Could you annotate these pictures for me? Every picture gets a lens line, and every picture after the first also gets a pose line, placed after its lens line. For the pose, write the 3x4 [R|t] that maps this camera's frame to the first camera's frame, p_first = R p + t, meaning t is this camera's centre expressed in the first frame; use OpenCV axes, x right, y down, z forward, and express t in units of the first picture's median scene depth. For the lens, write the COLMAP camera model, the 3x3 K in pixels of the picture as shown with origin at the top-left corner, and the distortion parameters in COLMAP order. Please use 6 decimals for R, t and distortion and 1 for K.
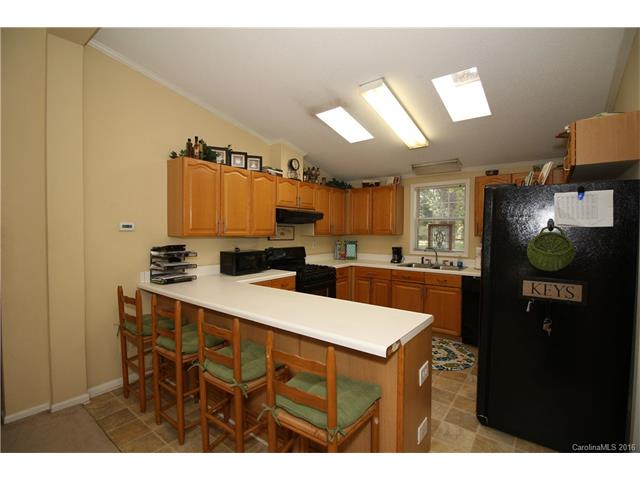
lens RADIAL K [[294.7, 0, 319.0], [0, 294.7, 242.2], [0, 0, 1]] dist [-0.016250, -0.006955]
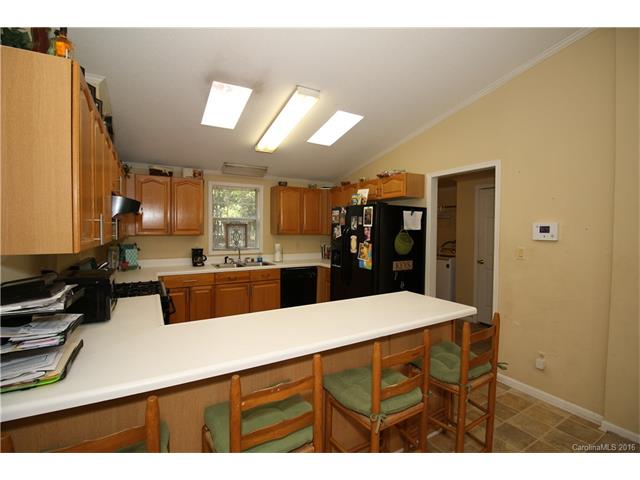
lens RADIAL K [[294.7, 0, 319.9], [0, 294.7, 235.8], [0, 0, 1]] dist [-0.016250, -0.006955]
pose [[0.362269, -0.025015, 0.931738, -0.479933], [0.031034, 0.999409, 0.014766, -0.025889], [-0.931557, 0.023567, 0.362832, 0.363267]]
